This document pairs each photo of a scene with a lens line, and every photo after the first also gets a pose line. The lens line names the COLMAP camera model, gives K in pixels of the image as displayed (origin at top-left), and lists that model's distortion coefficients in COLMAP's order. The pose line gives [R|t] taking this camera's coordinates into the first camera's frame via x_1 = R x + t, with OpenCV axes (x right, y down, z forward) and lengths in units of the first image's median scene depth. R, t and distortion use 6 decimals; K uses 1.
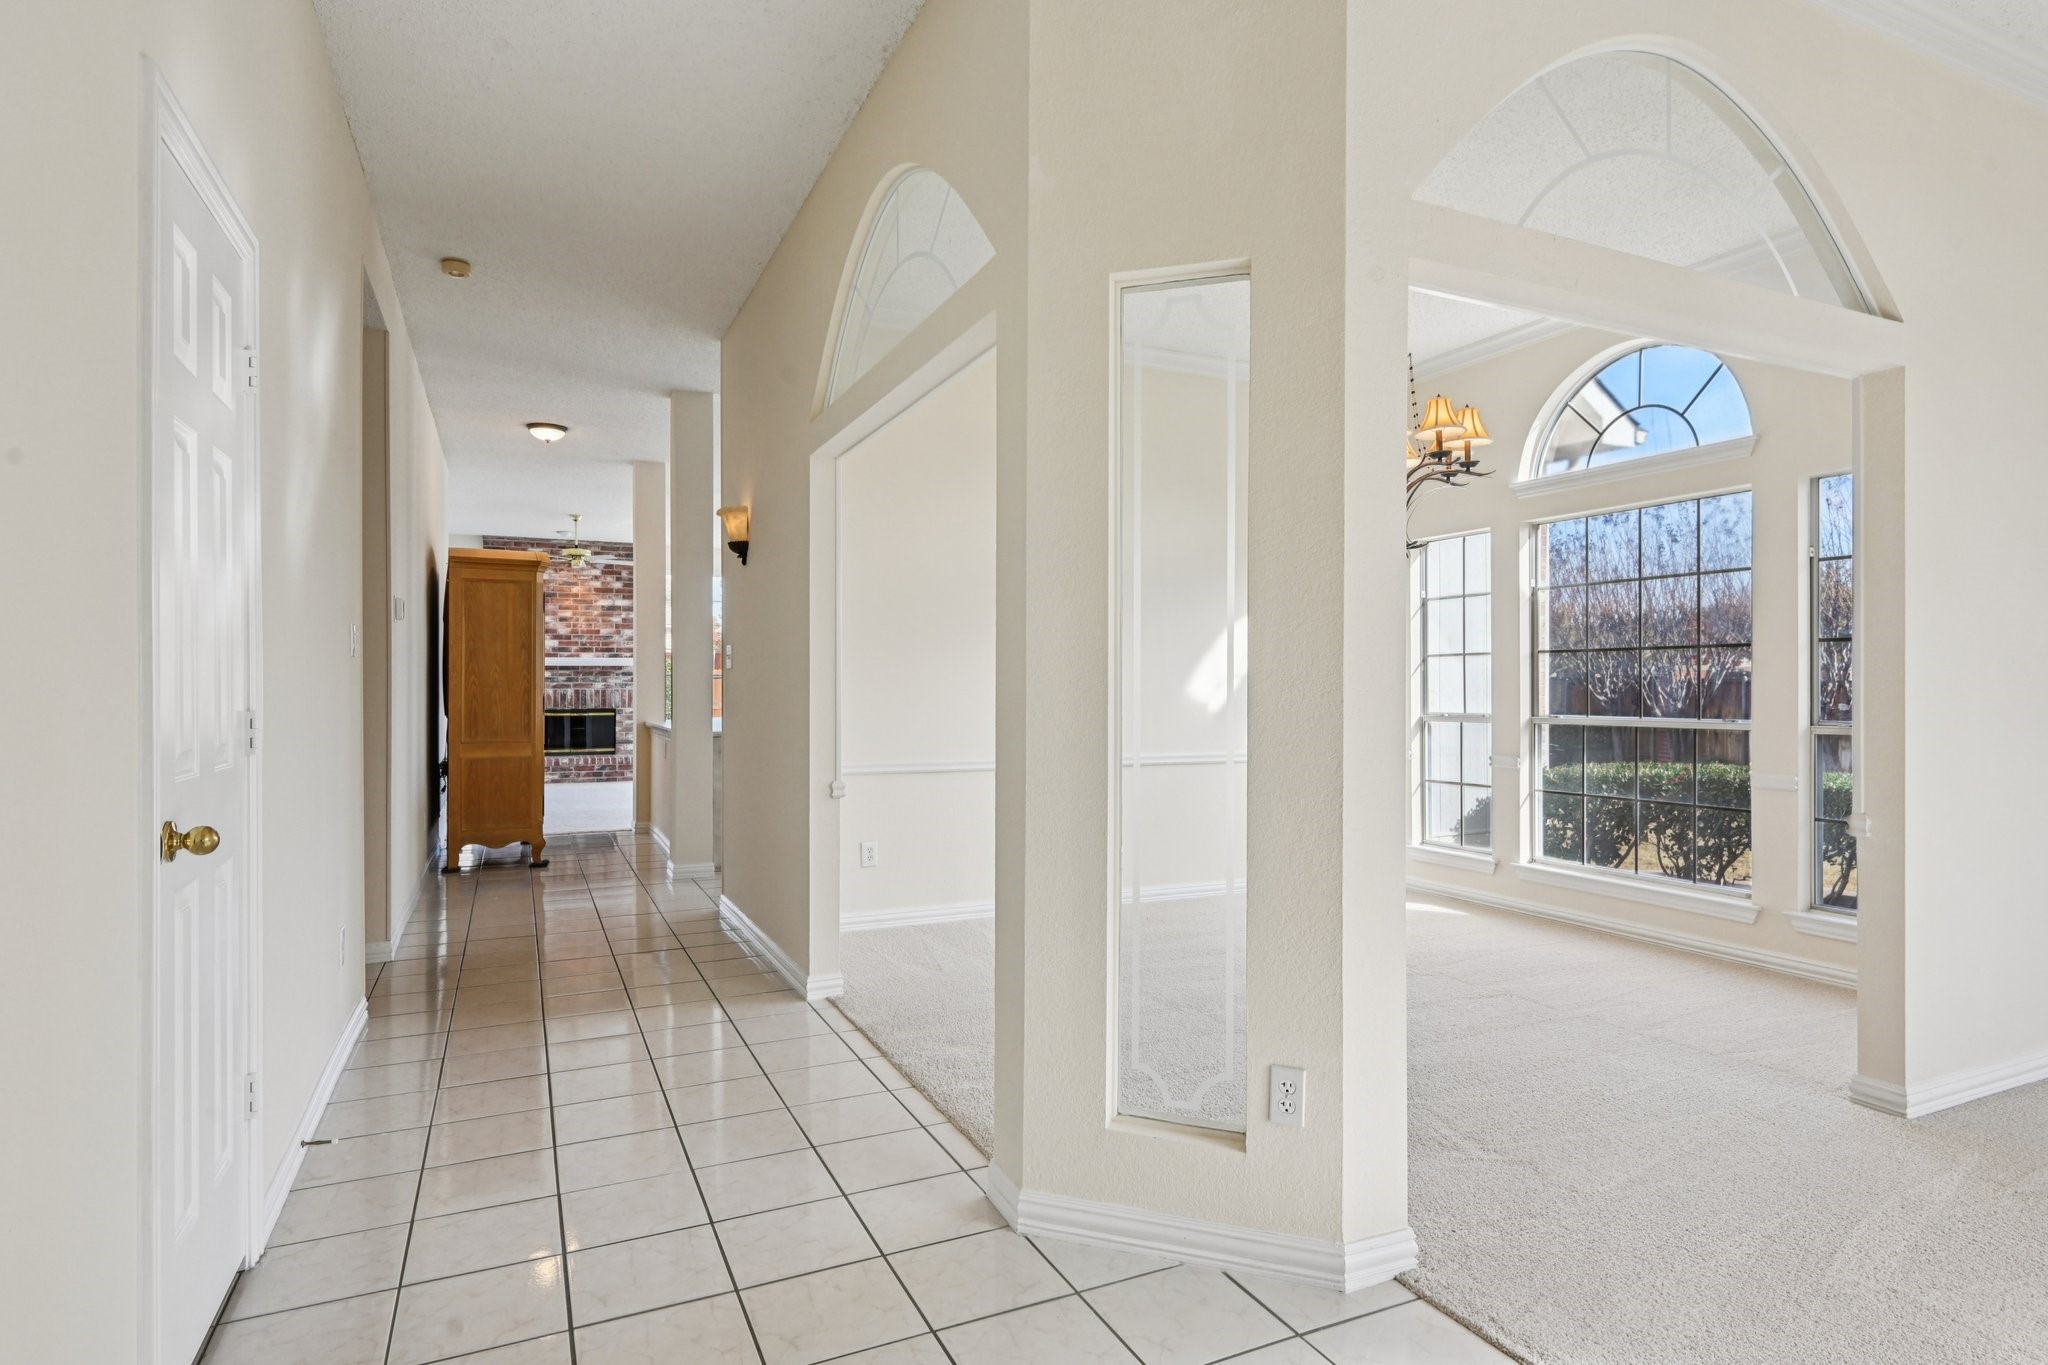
lens RADIAL K [[1089.7, 0, 1024.2], [0, 1089.7, 683.9], [0, 0, 1]] dist [0.003665, -0.000218]
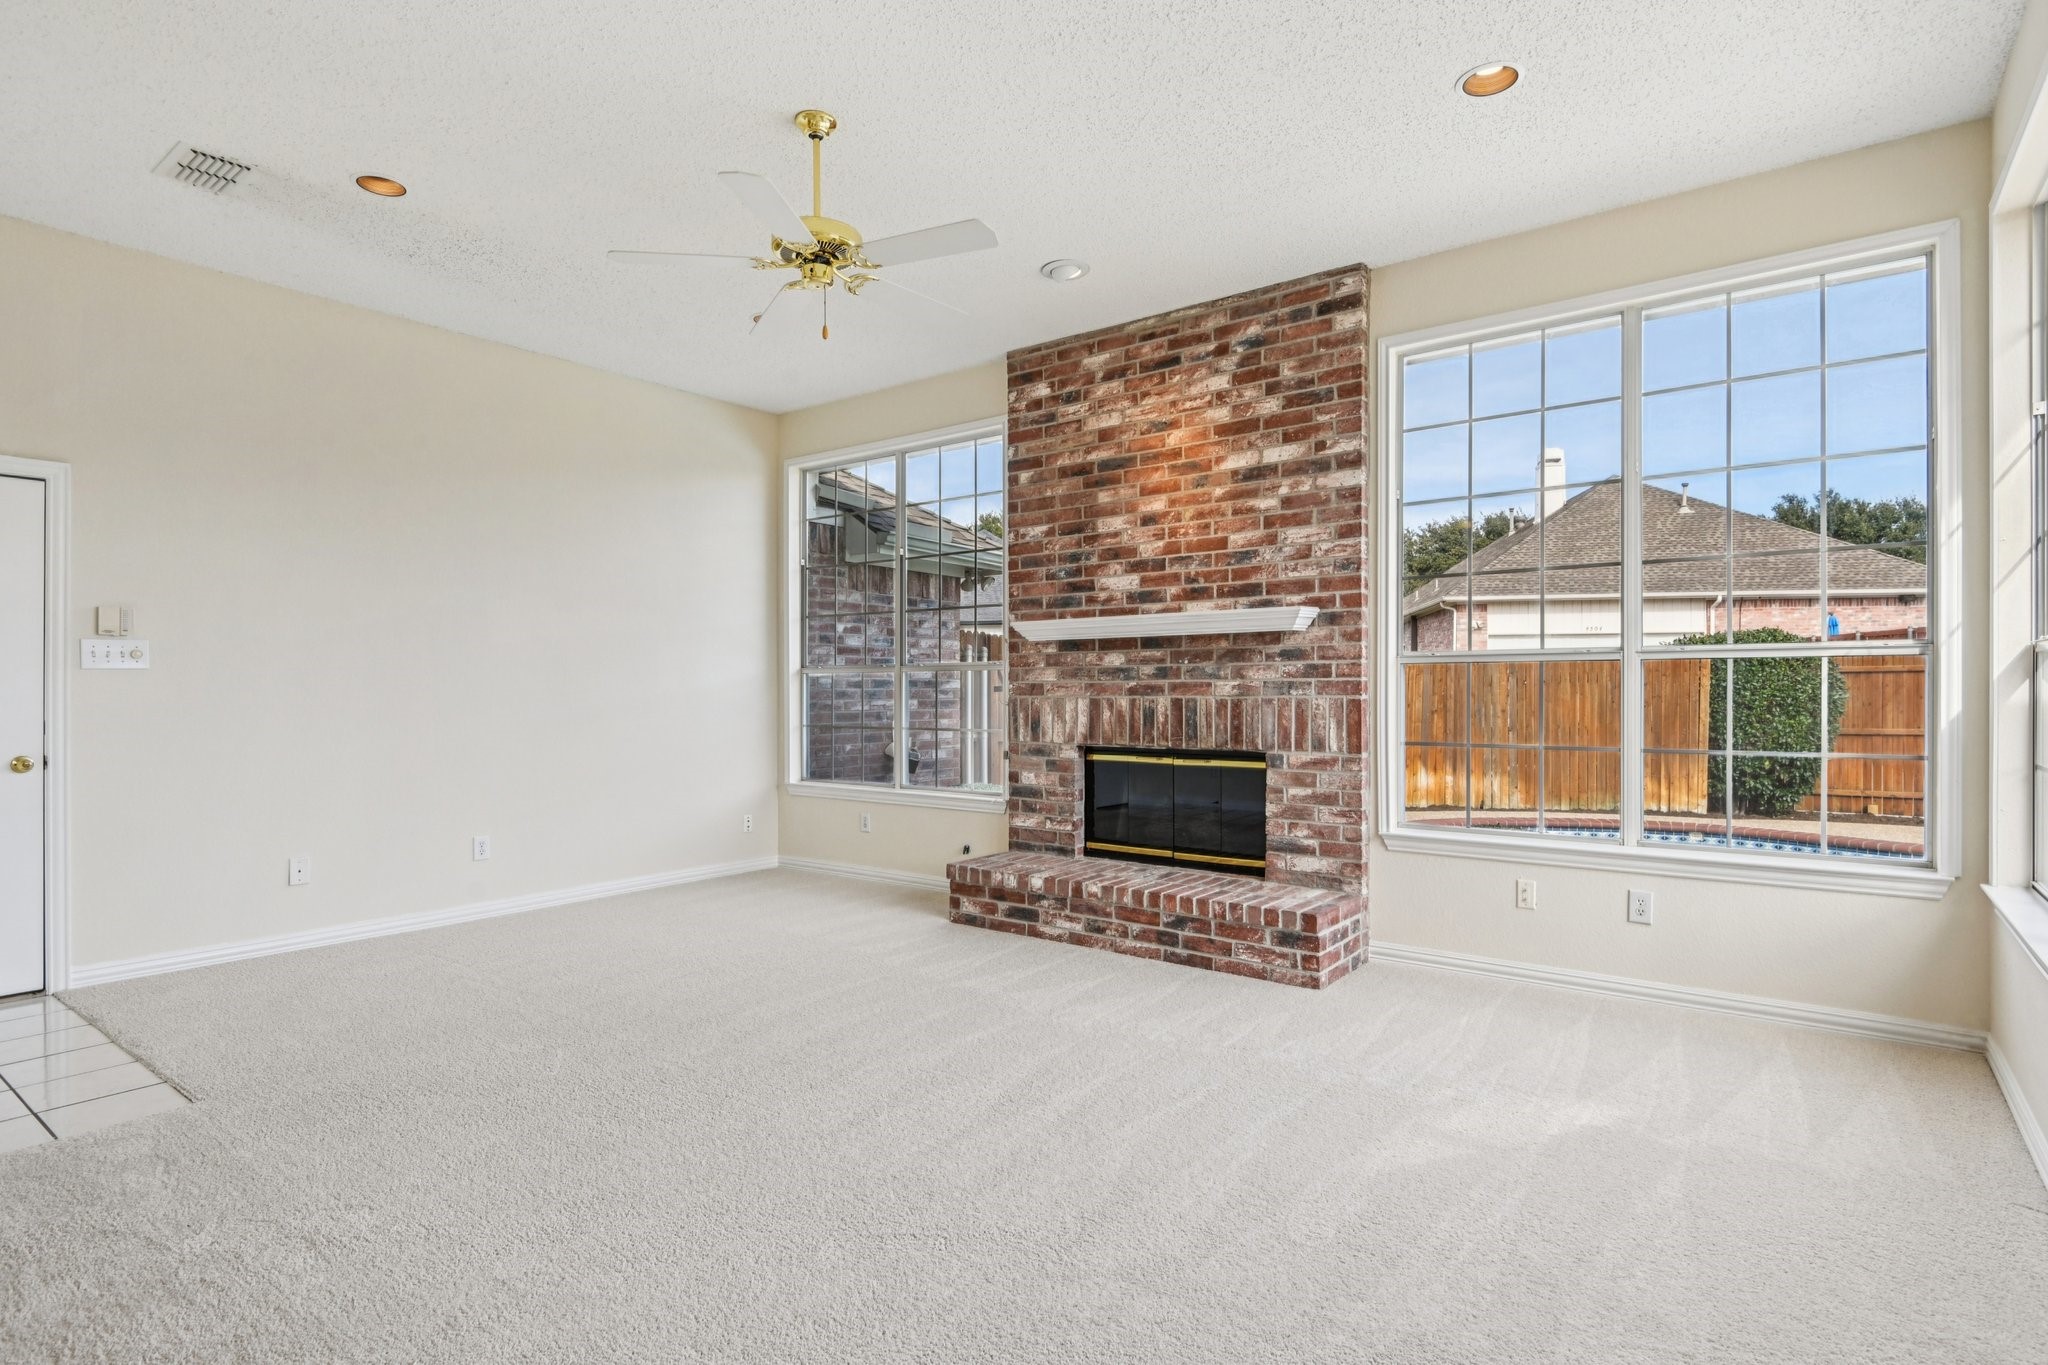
lens RADIAL K [[1046.2, 0, 1019.0], [0, 1046.2, 688.5], [0, 0, 1]] dist [0.011241, -0.006448]
pose [[0.461562, -0.004592, -0.887096, -0.108223], [-0.000950, 0.999983, -0.005671, 0.003907], [0.887107, 0.003460, 0.461550, 0.776941]]
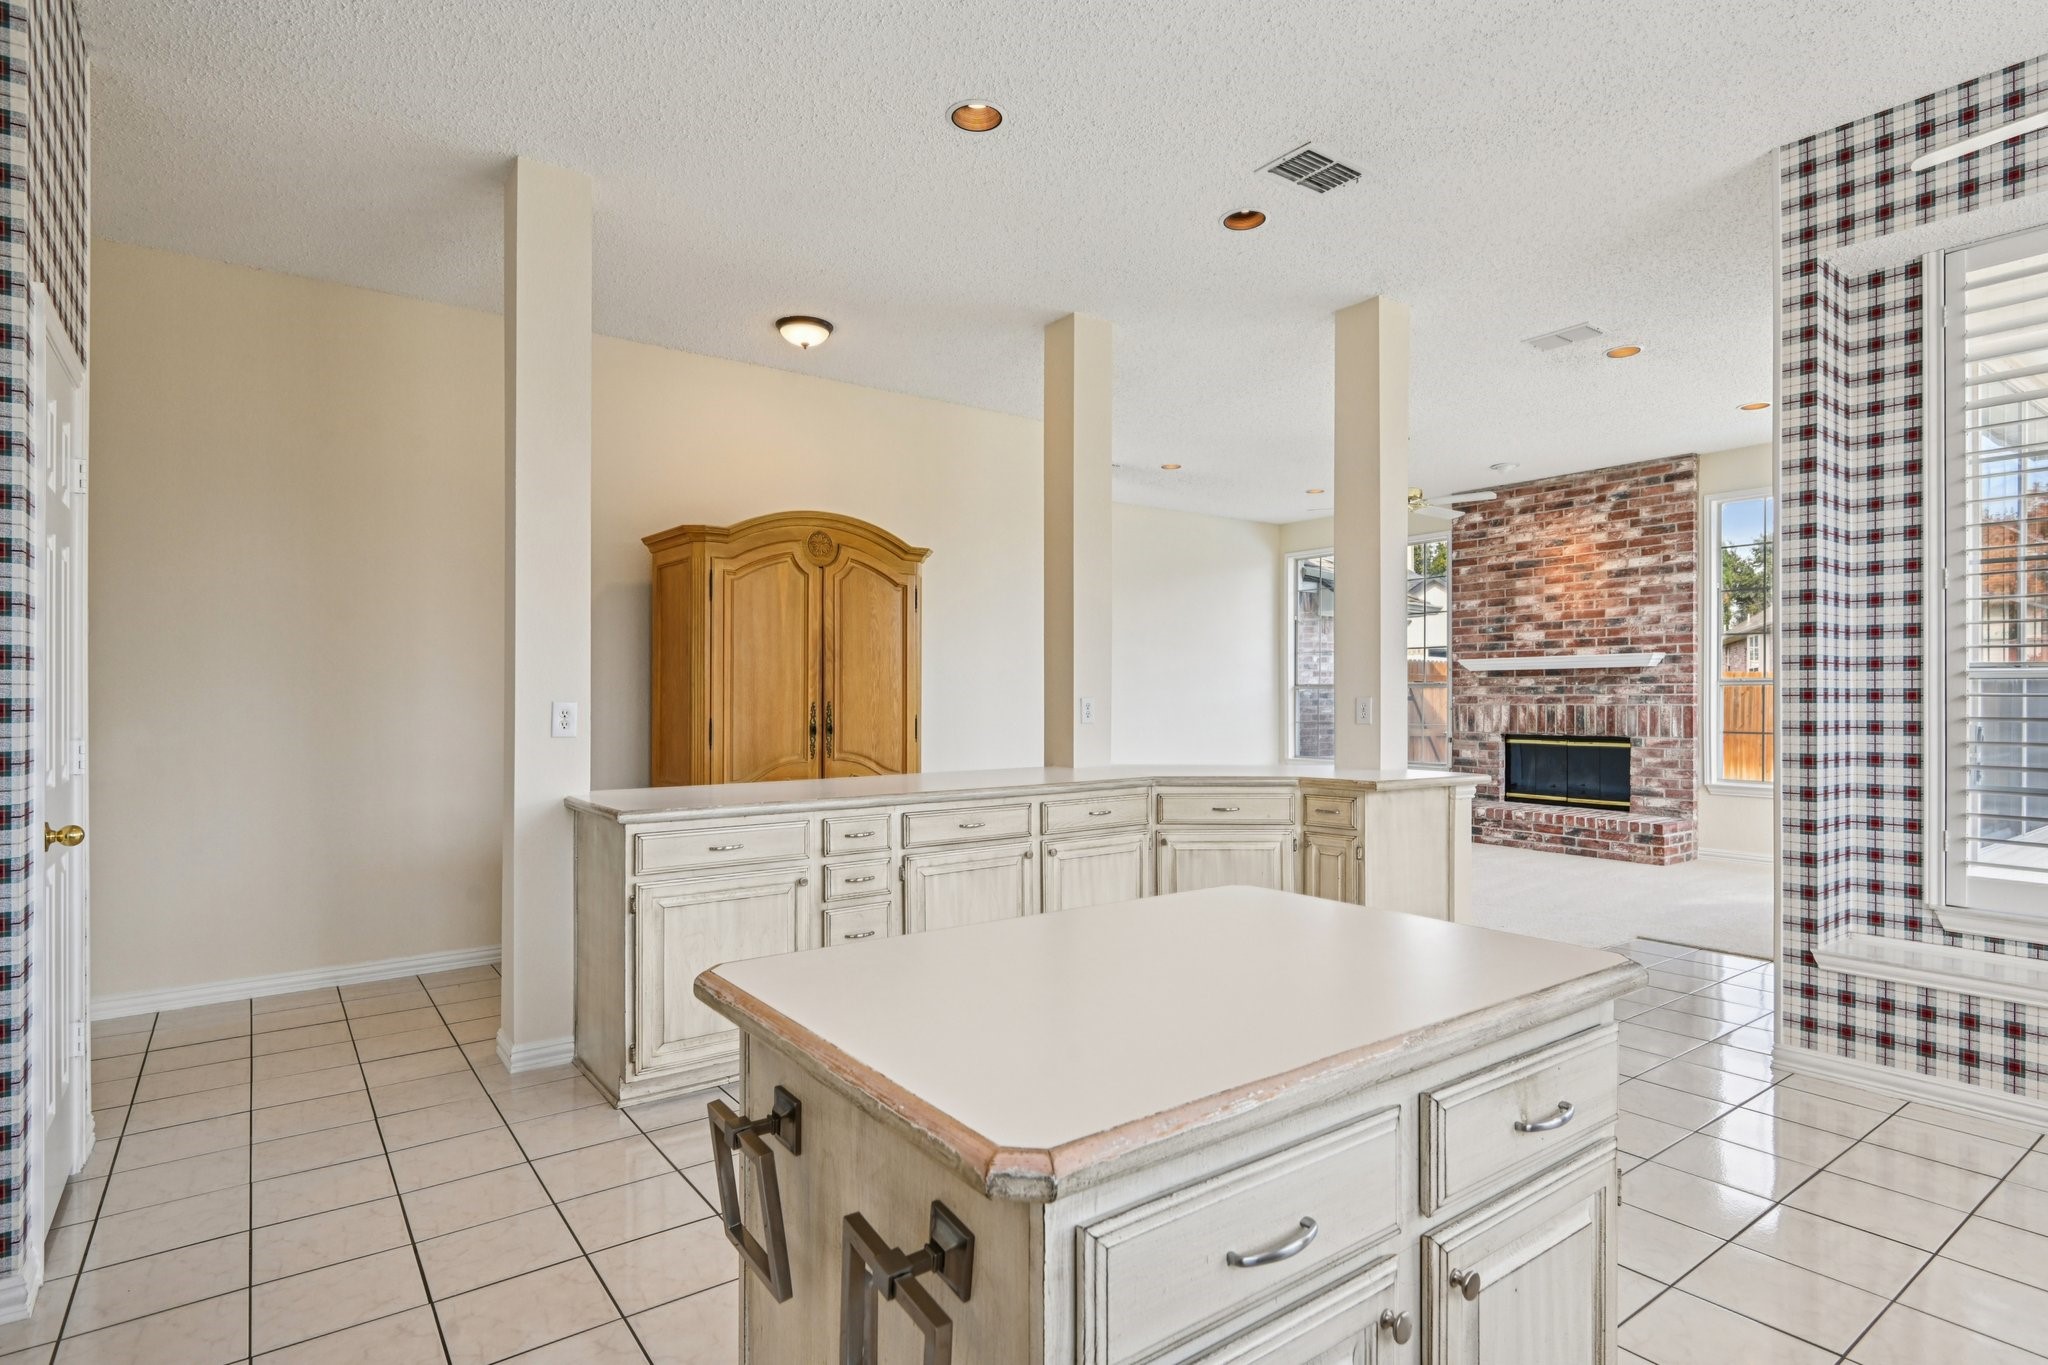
lens RADIAL K [[1046.2, 0, 1027.4], [0, 1046.2, 696.3], [0, 0, 1]] dist [0.011241, -0.006448]
pose [[0.197824, -0.003948, -0.980230, 0.133464], [-0.003347, 0.999983, -0.004703, 0.003816], [0.980232, 0.004211, 0.197808, 0.560261]]
